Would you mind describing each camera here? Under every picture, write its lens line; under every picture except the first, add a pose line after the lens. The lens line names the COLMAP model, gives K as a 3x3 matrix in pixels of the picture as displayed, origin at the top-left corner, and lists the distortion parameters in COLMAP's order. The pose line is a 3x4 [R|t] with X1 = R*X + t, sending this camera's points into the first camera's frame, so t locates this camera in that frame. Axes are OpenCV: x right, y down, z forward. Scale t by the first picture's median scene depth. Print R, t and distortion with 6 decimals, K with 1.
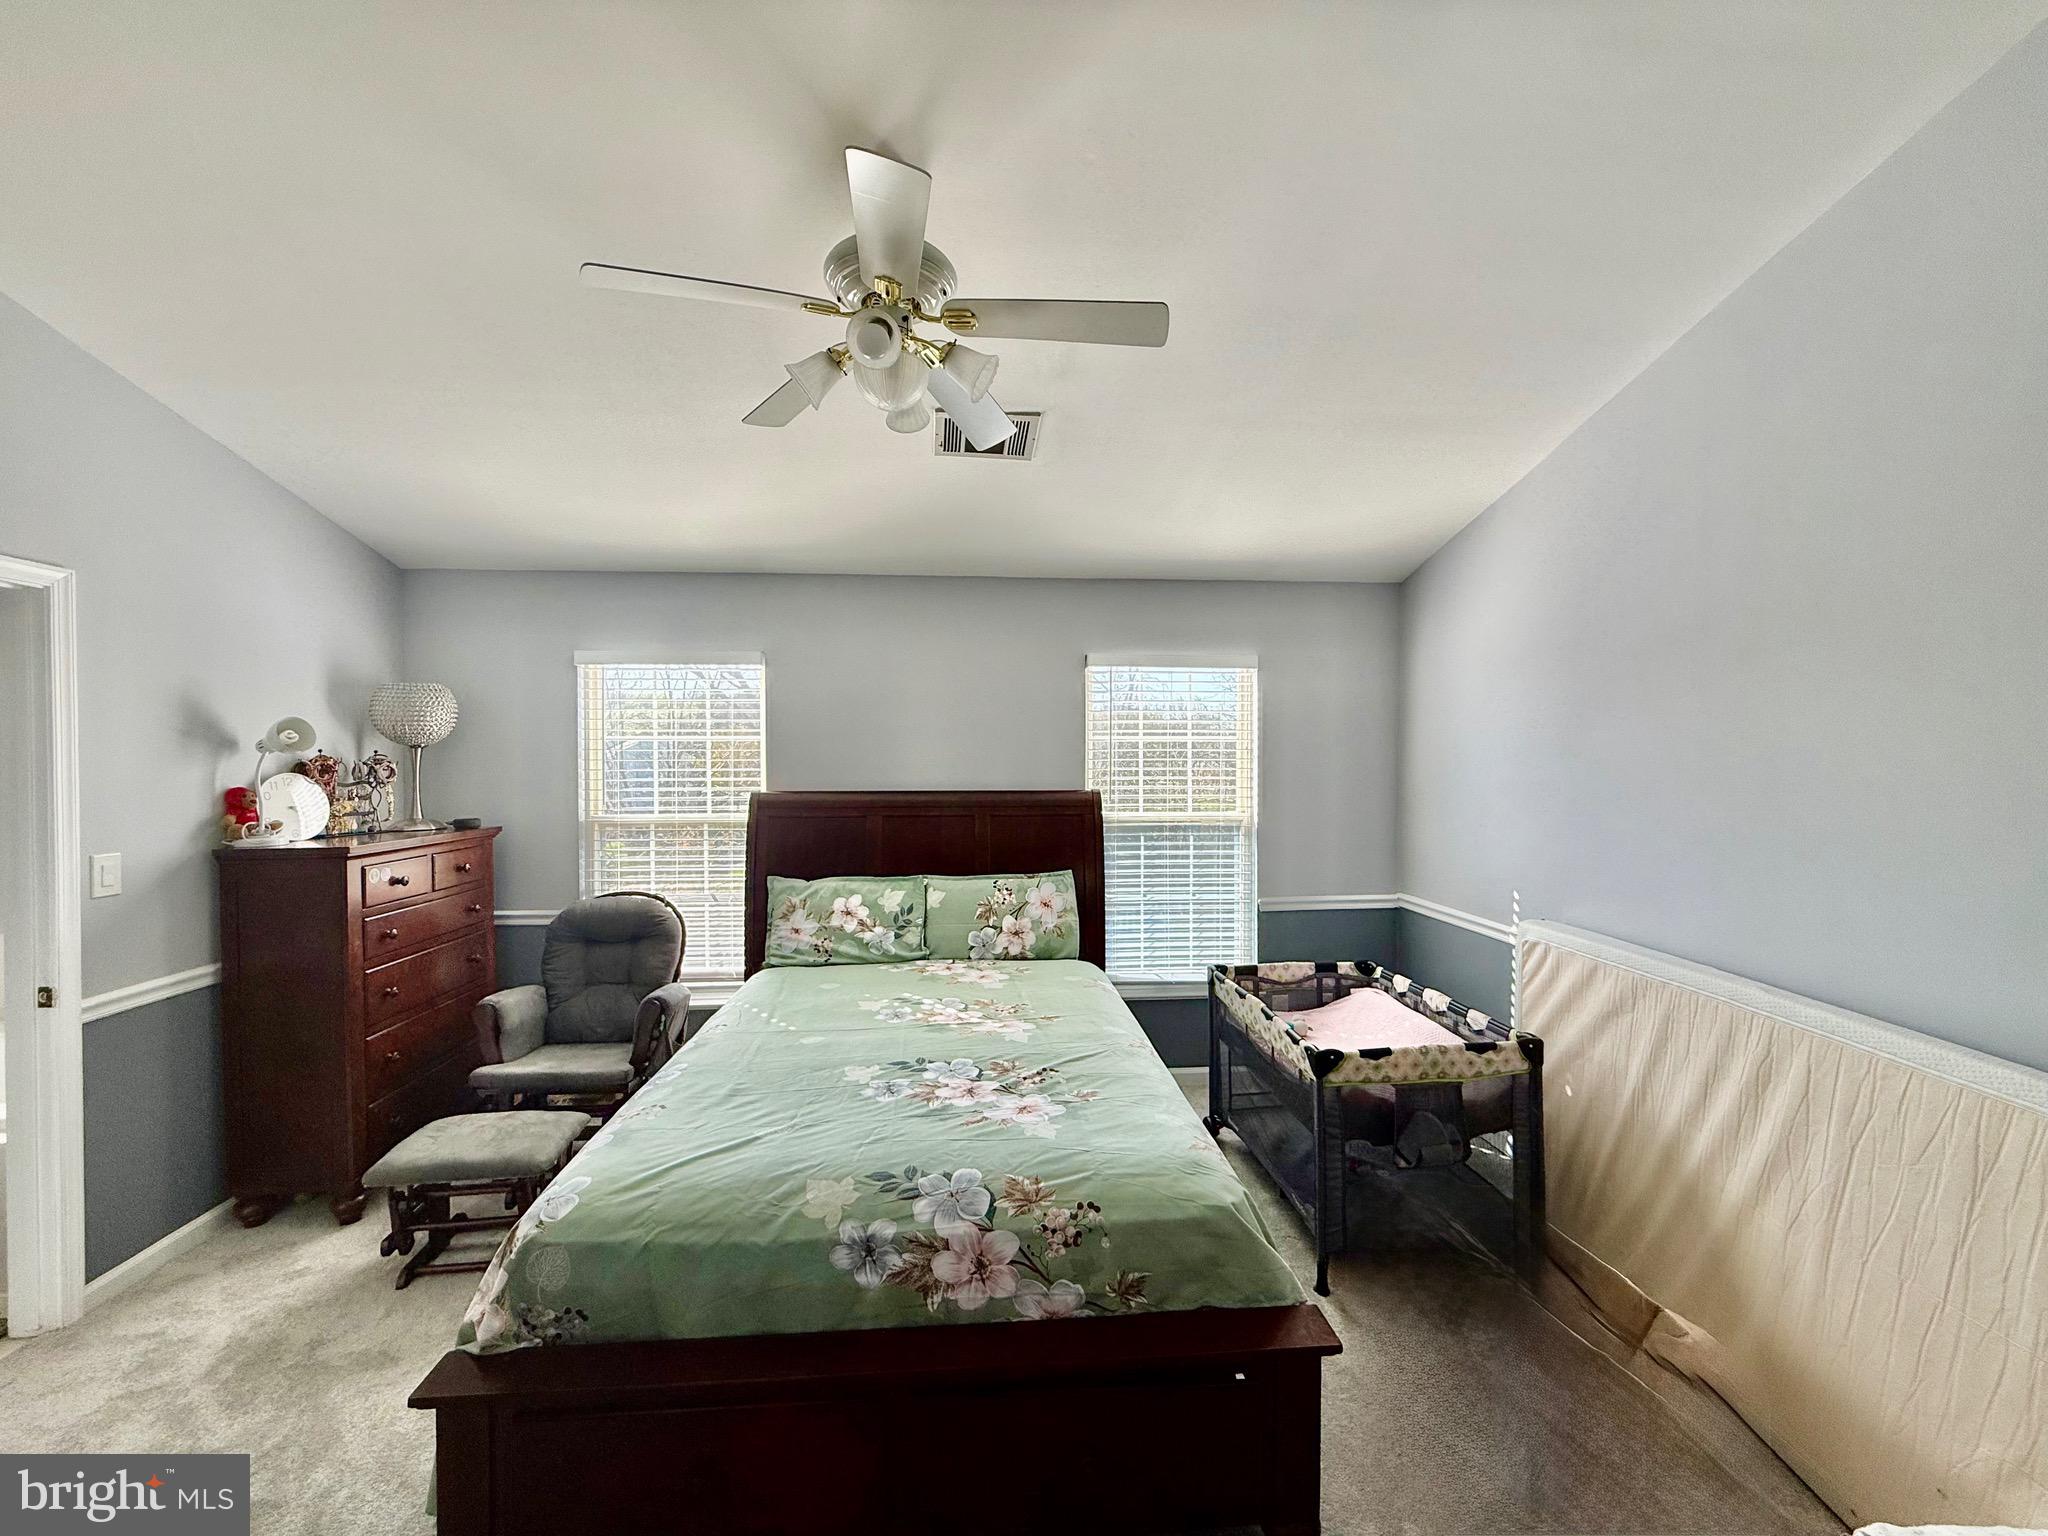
lens RADIAL K [[813.6, 0, 1018.4], [0, 813.6, 767.8], [0, 0, 1]] dist [-0.001112, 0.000712]
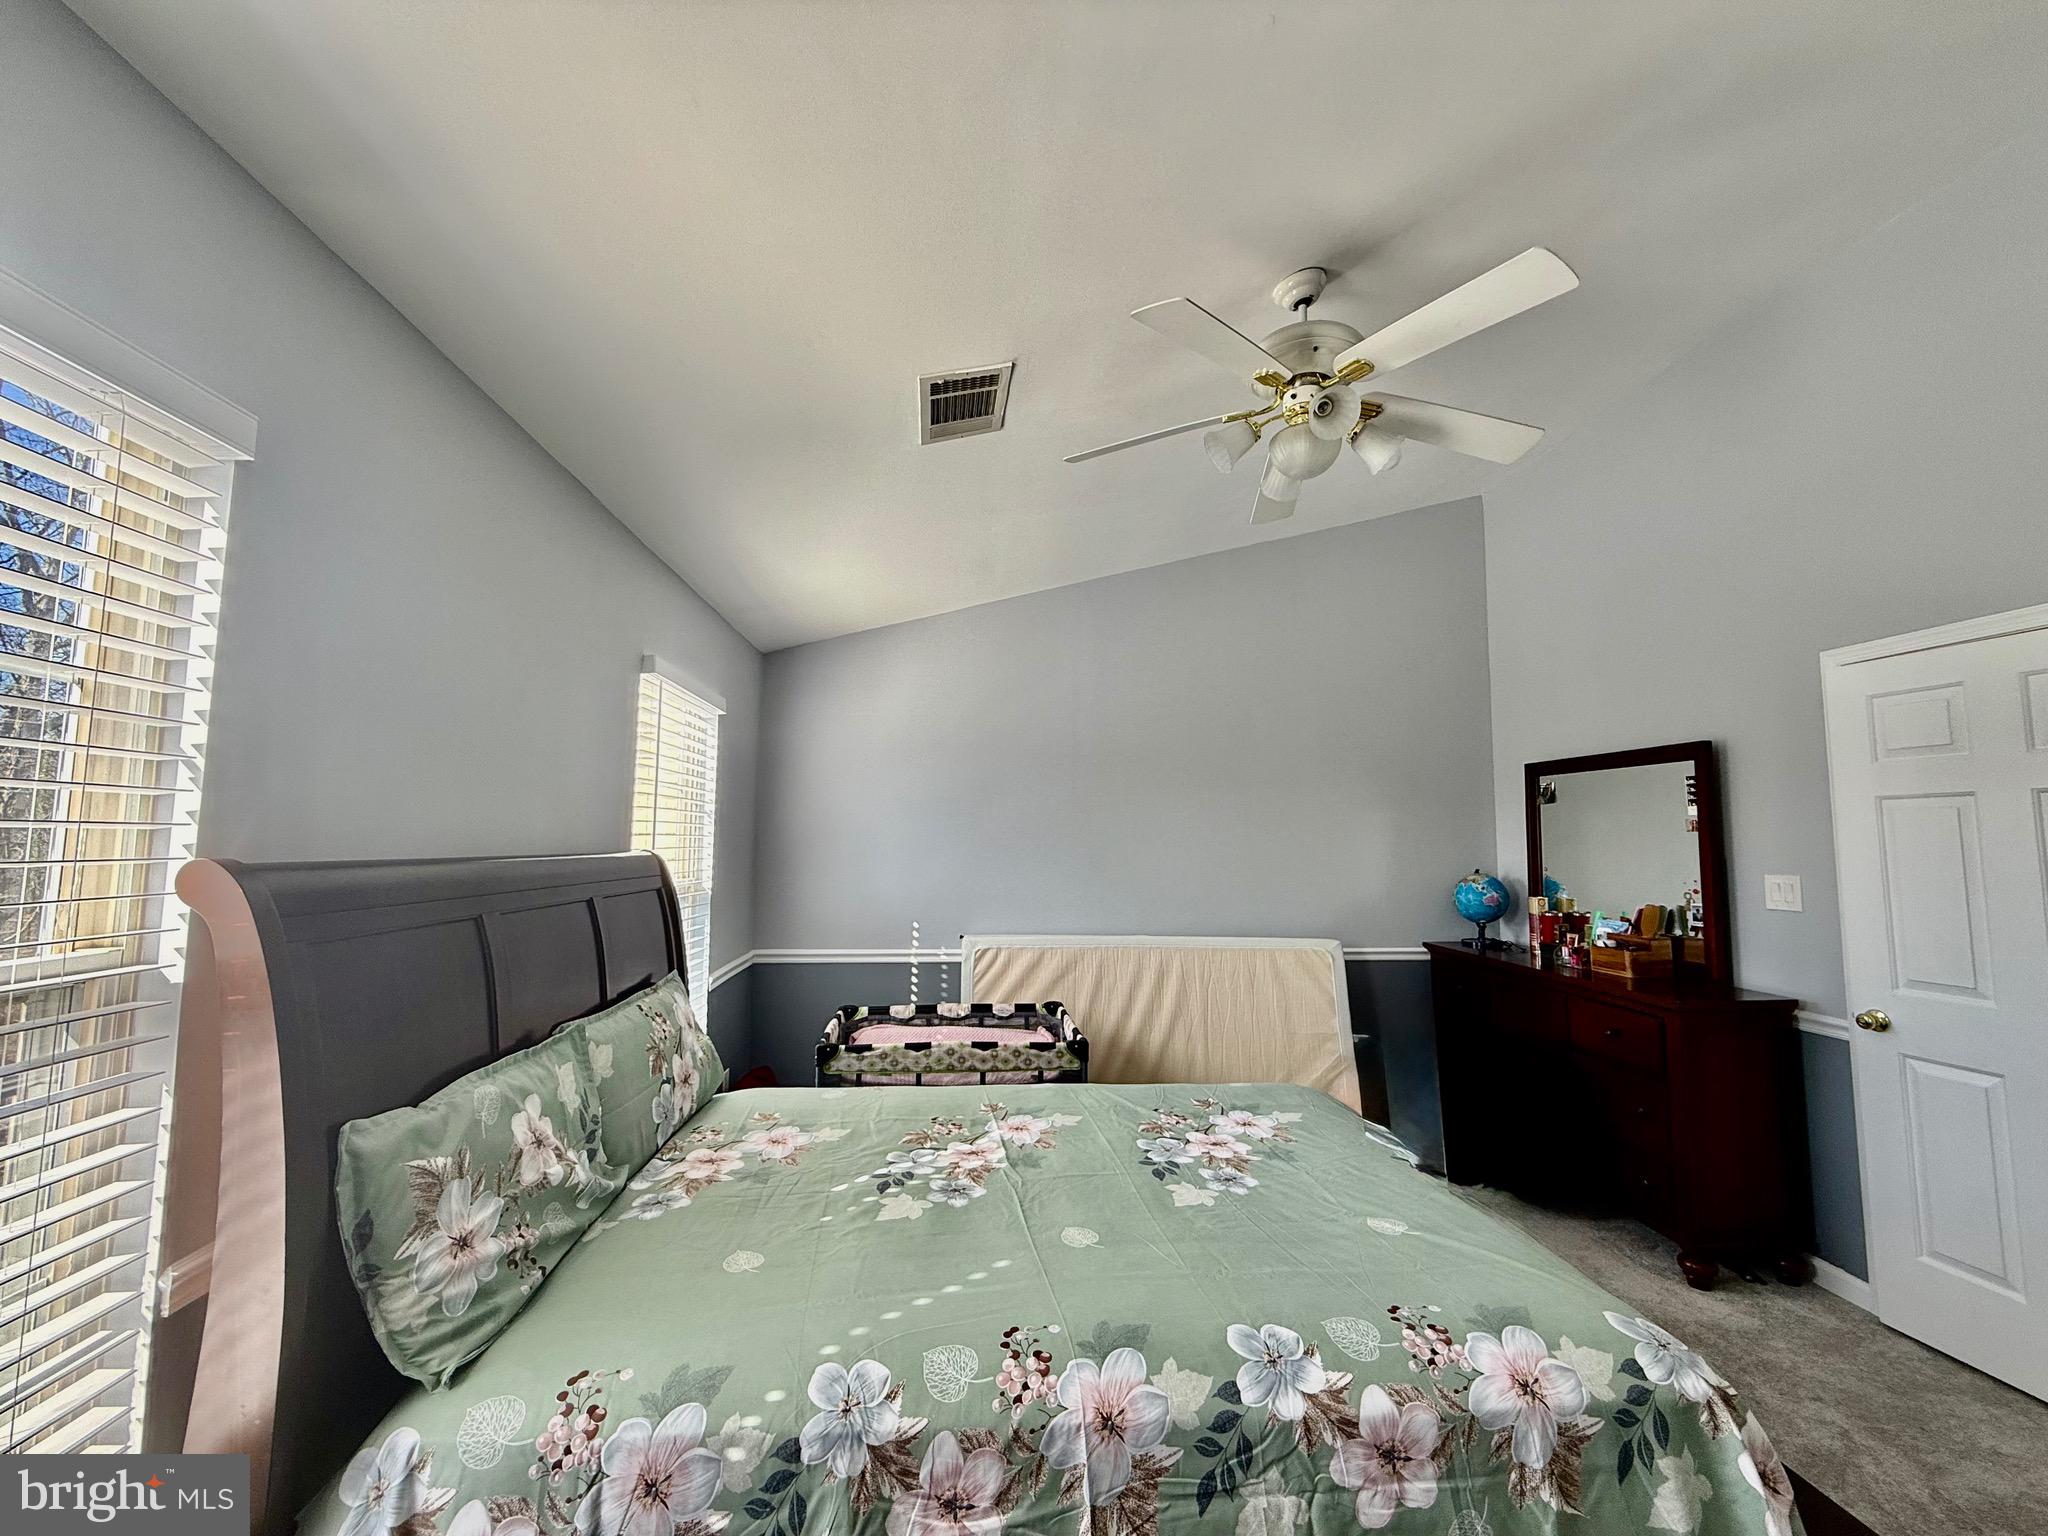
lens RADIAL K [[813.6, 0, 1015.7], [0, 813.6, 767.0], [0, 0, 1]] dist [-0.001112, 0.000712]
pose [[0.005353, 0.094423, 0.995518, -0.825551], [0.005003, 0.995517, -0.094450, 0.032030], [-0.999973, 0.005486, 0.004857, 0.950989]]
